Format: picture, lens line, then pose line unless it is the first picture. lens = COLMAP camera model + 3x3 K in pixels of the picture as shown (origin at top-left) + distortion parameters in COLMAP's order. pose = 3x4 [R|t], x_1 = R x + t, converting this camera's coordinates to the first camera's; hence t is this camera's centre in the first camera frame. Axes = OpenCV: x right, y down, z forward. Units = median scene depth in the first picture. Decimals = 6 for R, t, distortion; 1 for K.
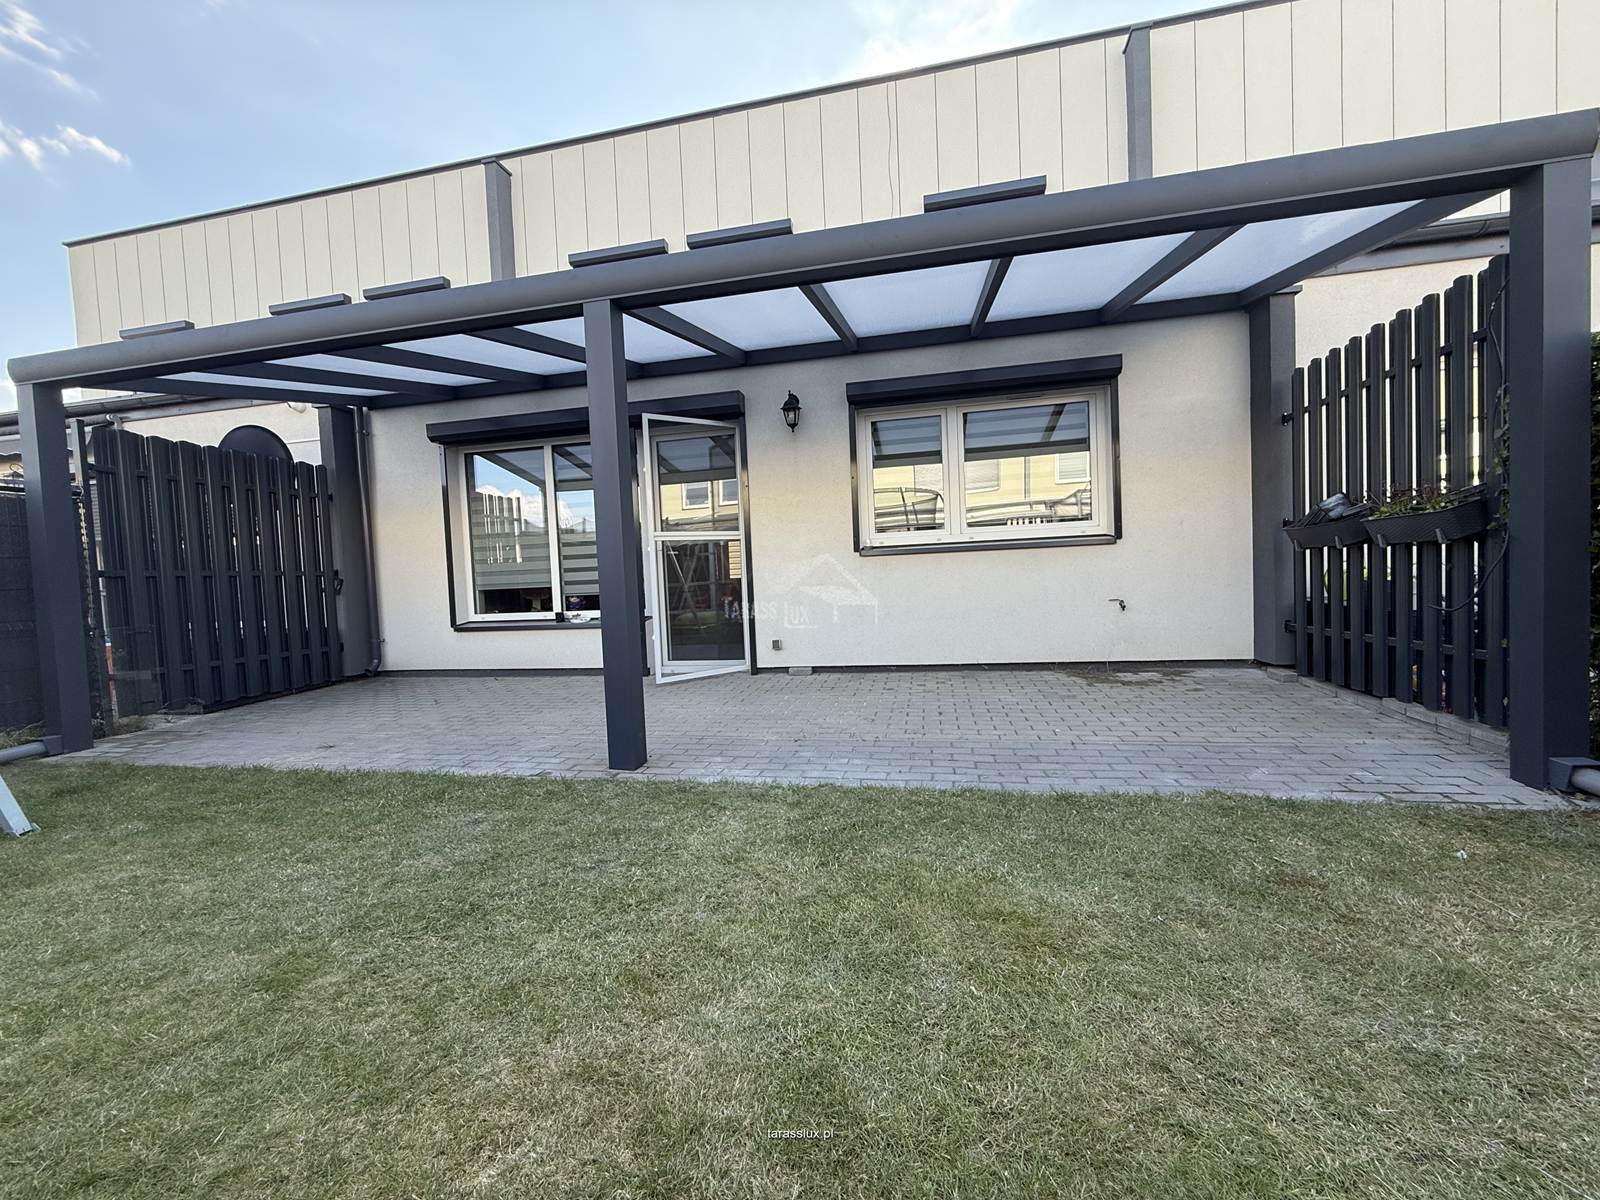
lens RADIAL K [[637.7, 0, 800.0], [0, 637.7, 600.0], [0, 0, 1]] dist [0.000306, -0.000065]
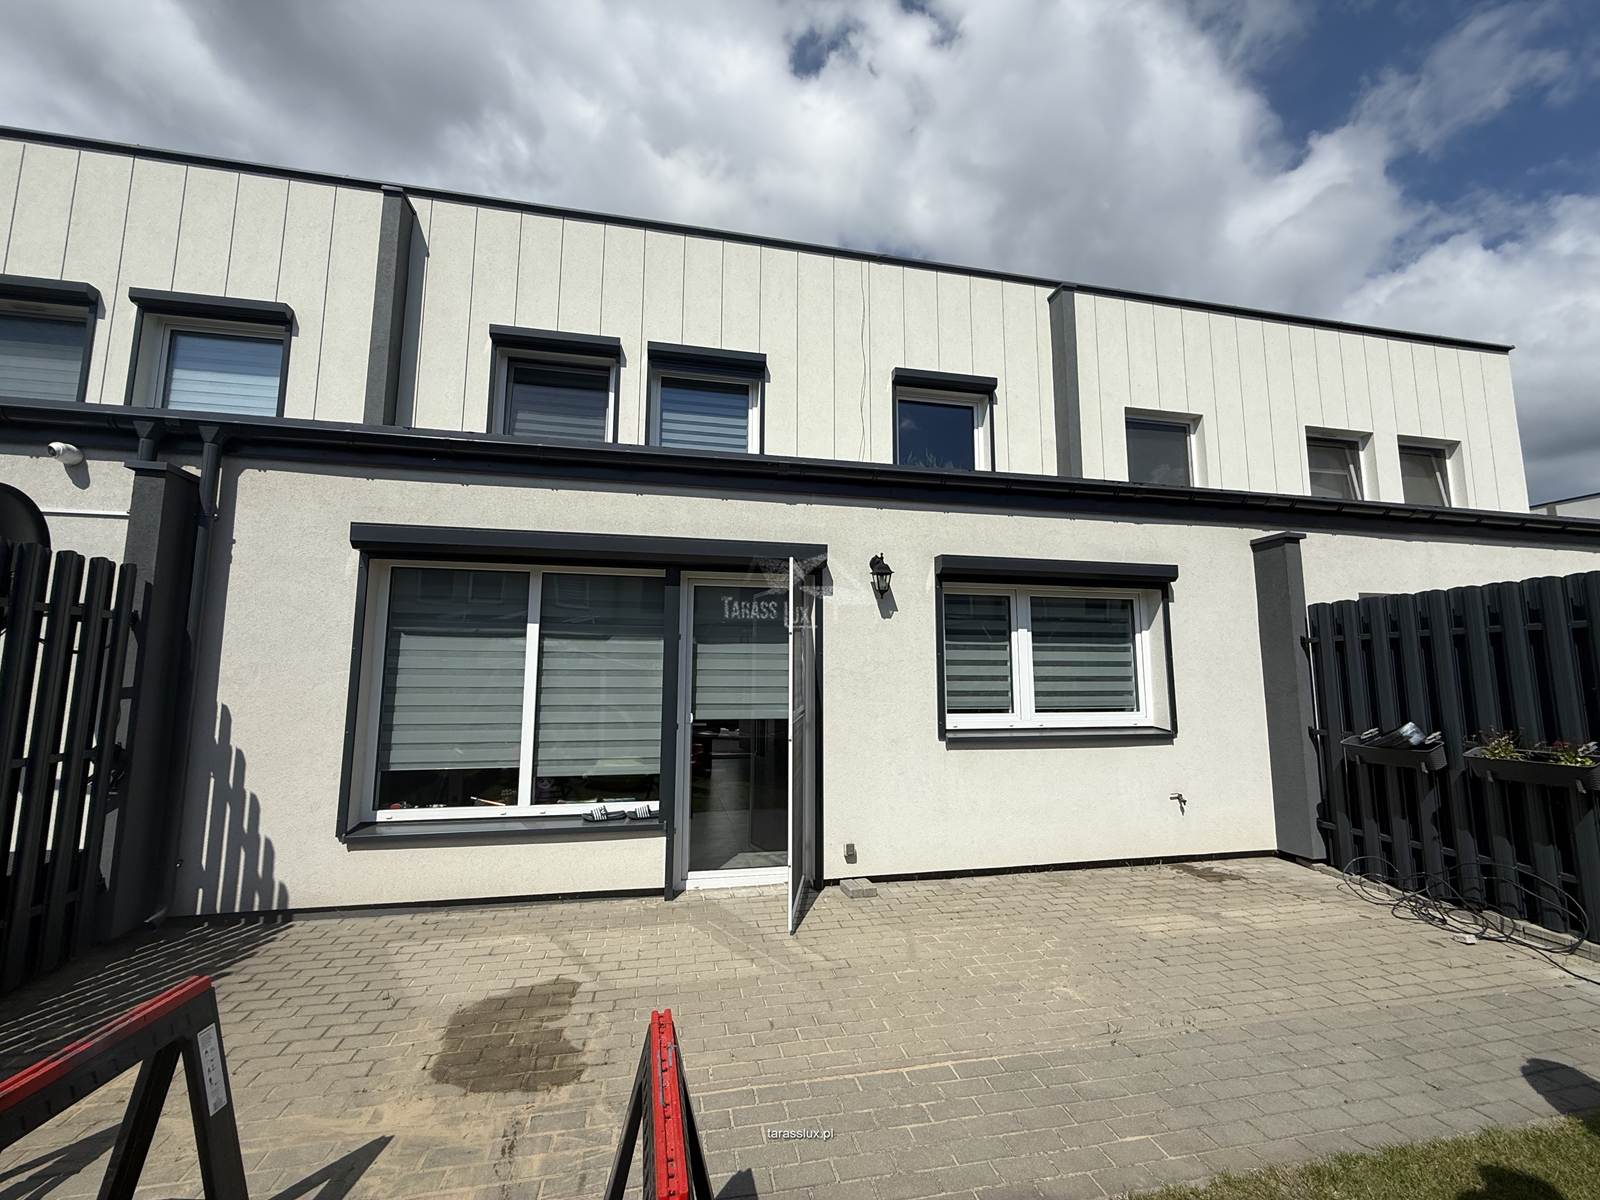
lens RADIAL K [[637.7, 0, 800.0], [0, 637.7, 600.0], [0, 0, 1]] dist [0.000306, -0.000065]
pose [[0.914036, 0.095337, 0.394269, -0.478513], [-0.028679, 0.984744, -0.171631, -0.109857], [-0.404617, 0.145570, 0.902826, 0.259554]]
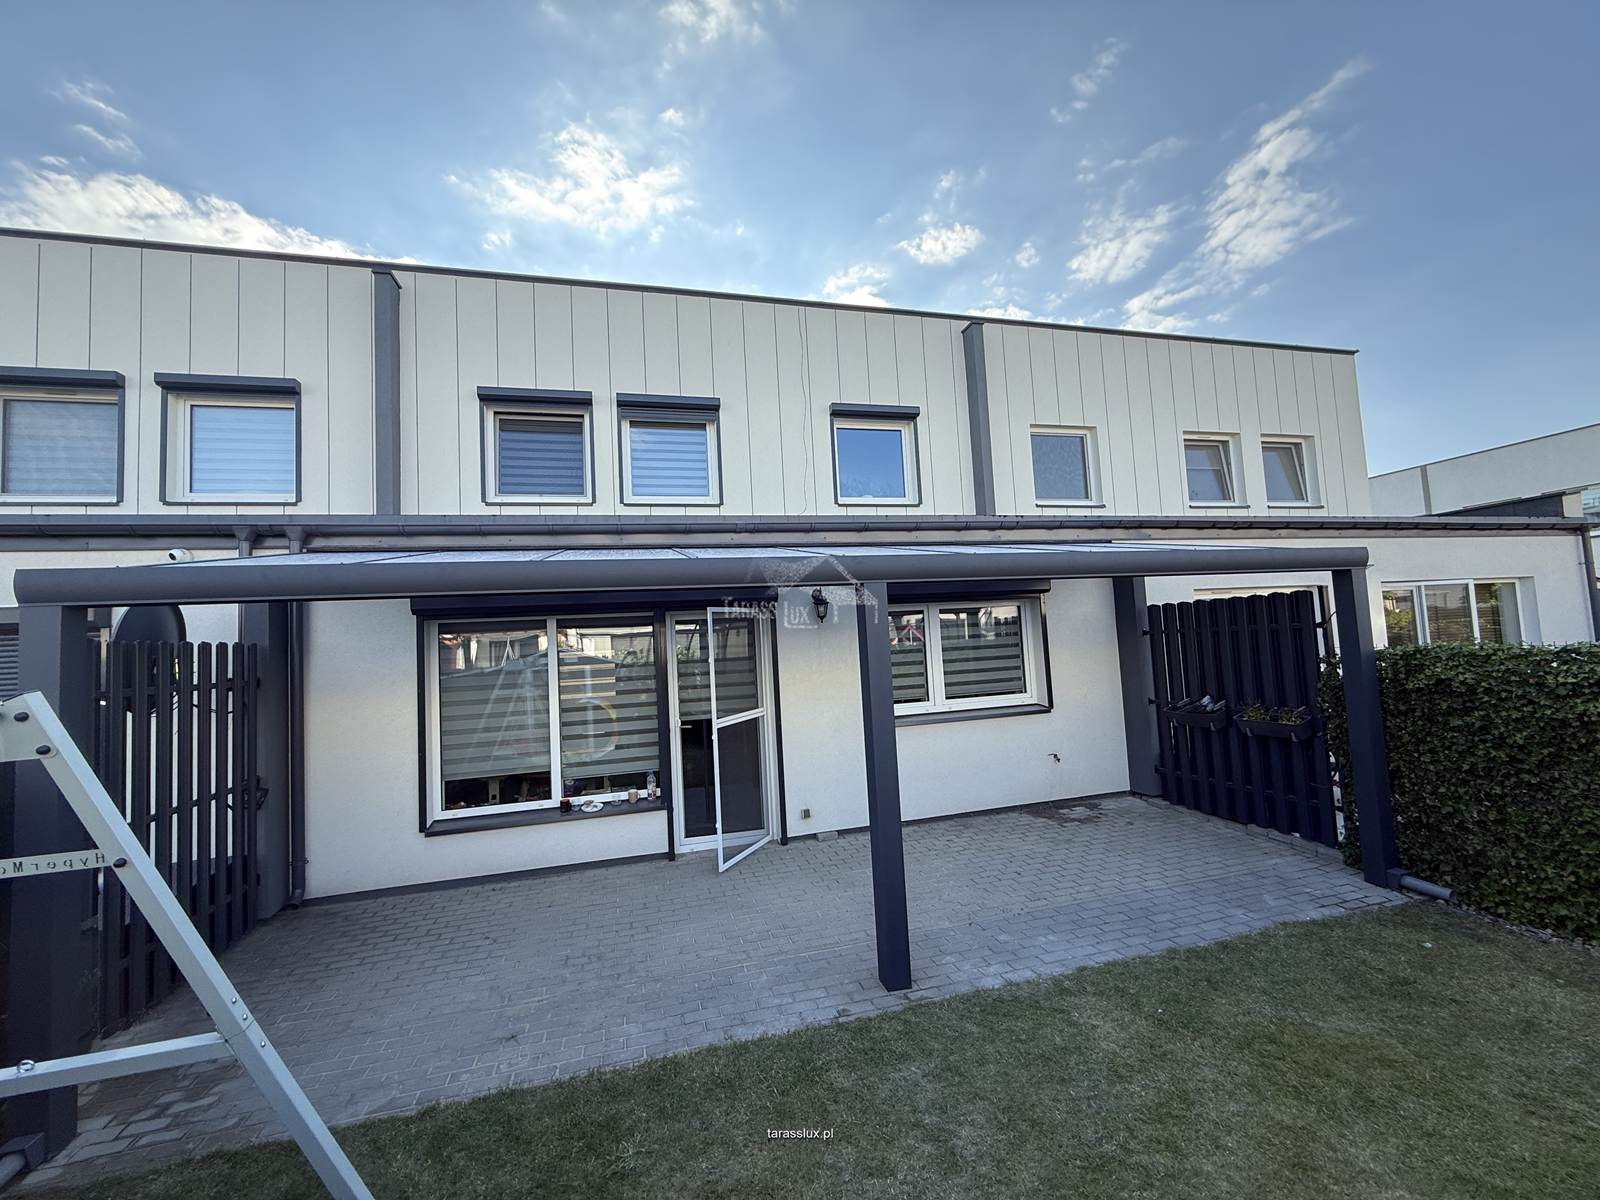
lens RADIAL K [[637.7, 0, 800.0], [0, 637.7, 600.0], [0, 0, 1]] dist [0.000306, -0.000065]
pose [[0.893343, 0.026188, 0.448612, -0.580778], [0.029683, 0.992681, -0.117057, -0.175807], [-0.448394, 0.117889, 0.886028, -0.000593]]
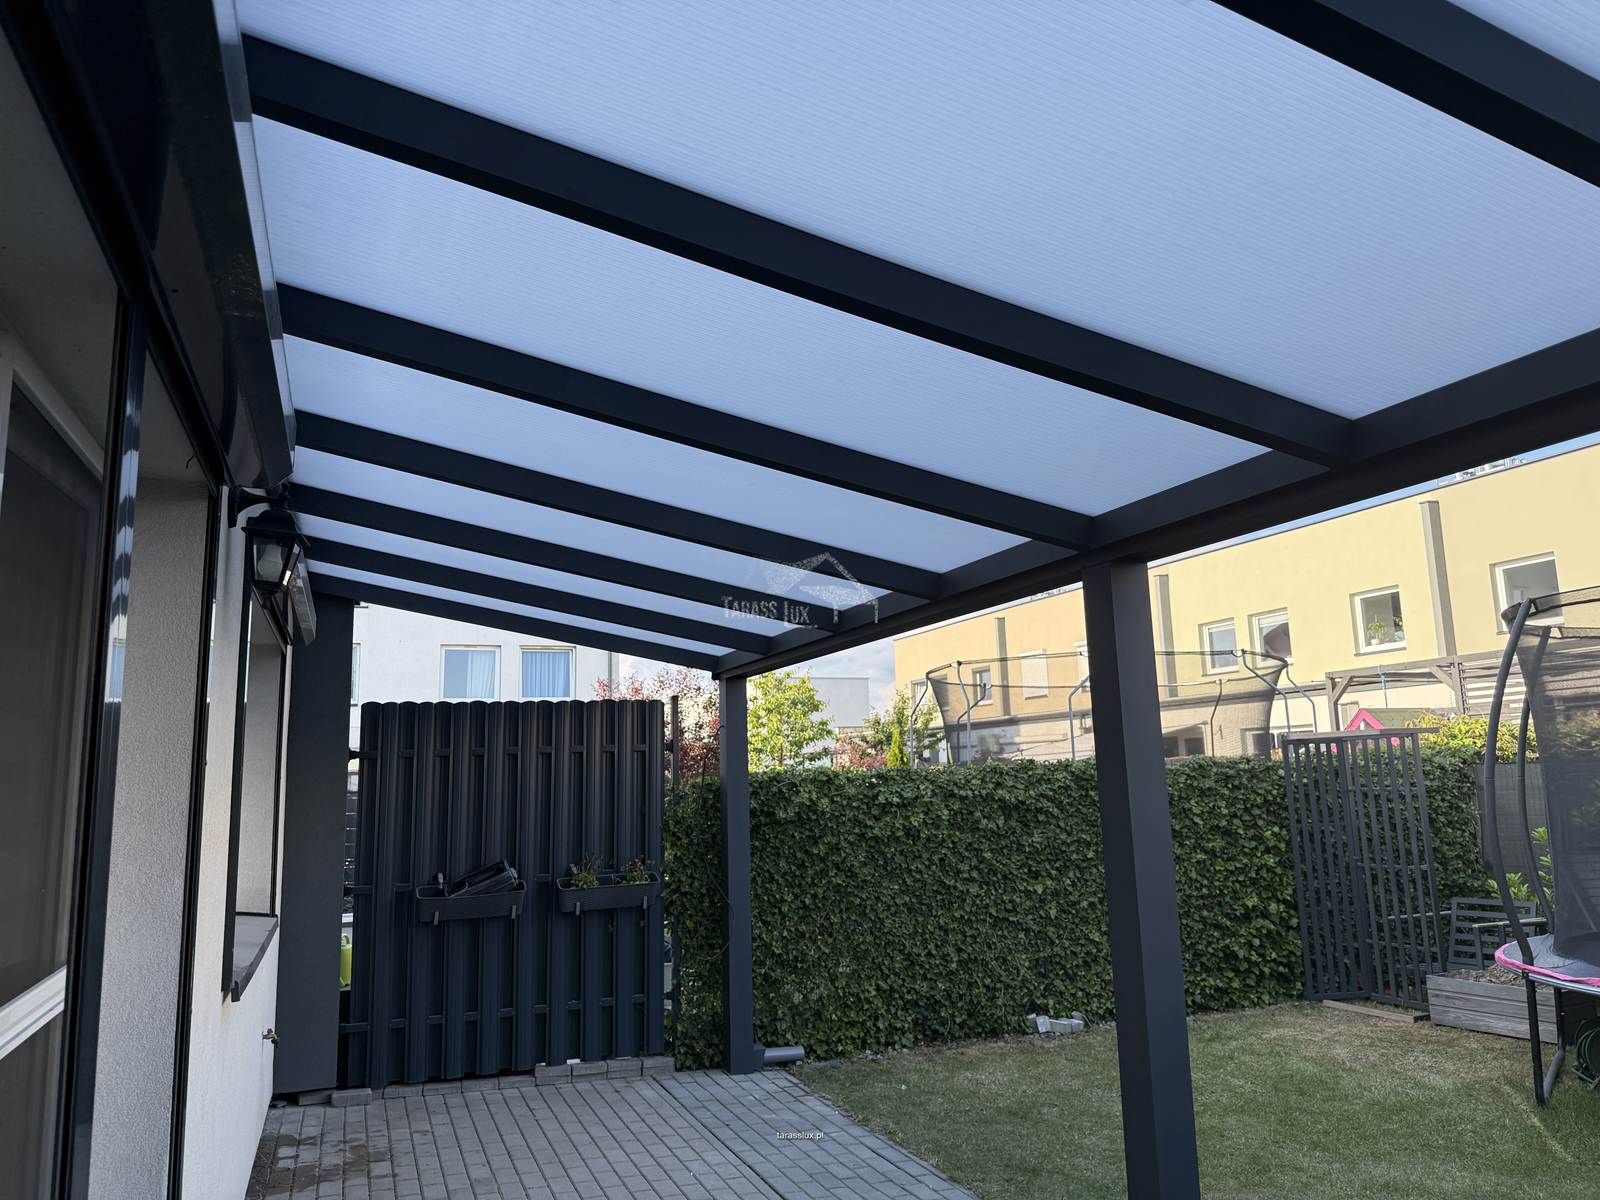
lens RADIAL K [[1133.0, 0, 800.0], [0, 1133.0, 600.0], [0, 0, 1]] dist [-0.001344, -0.000387]
pose [[-0.548118, 0.190523, 0.814412, -0.623249], [0.080936, 0.981223, -0.175074, -0.155473], [-0.832476, -0.030046, -0.553246, 1.130162]]
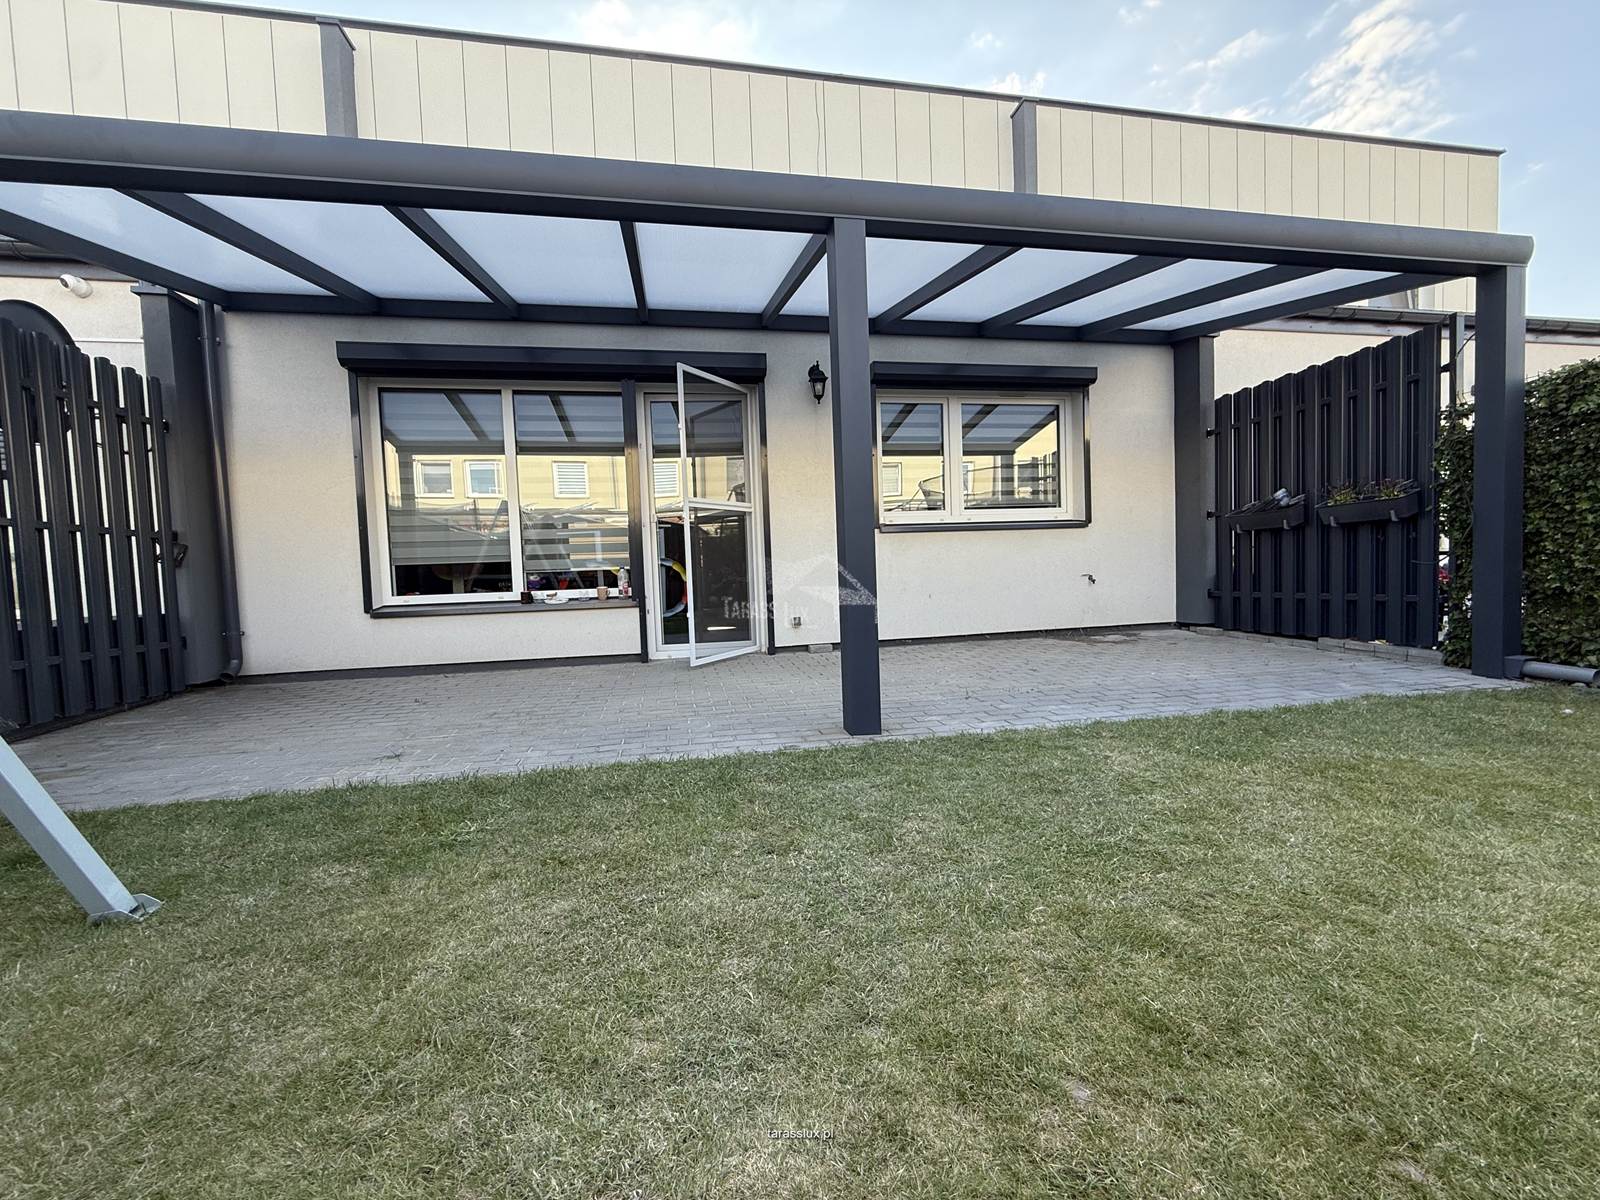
lens RADIAL K [[637.7, 0, 800.0], [0, 637.7, 600.0], [0, 0, 1]] dist [0.000306, -0.000065]
pose [[0.921501, -0.007229, 0.388309, -0.435869], [0.011117, 0.999908, -0.007768, 0.047436], [-0.388217, 0.011475, 0.921497, 0.114916]]
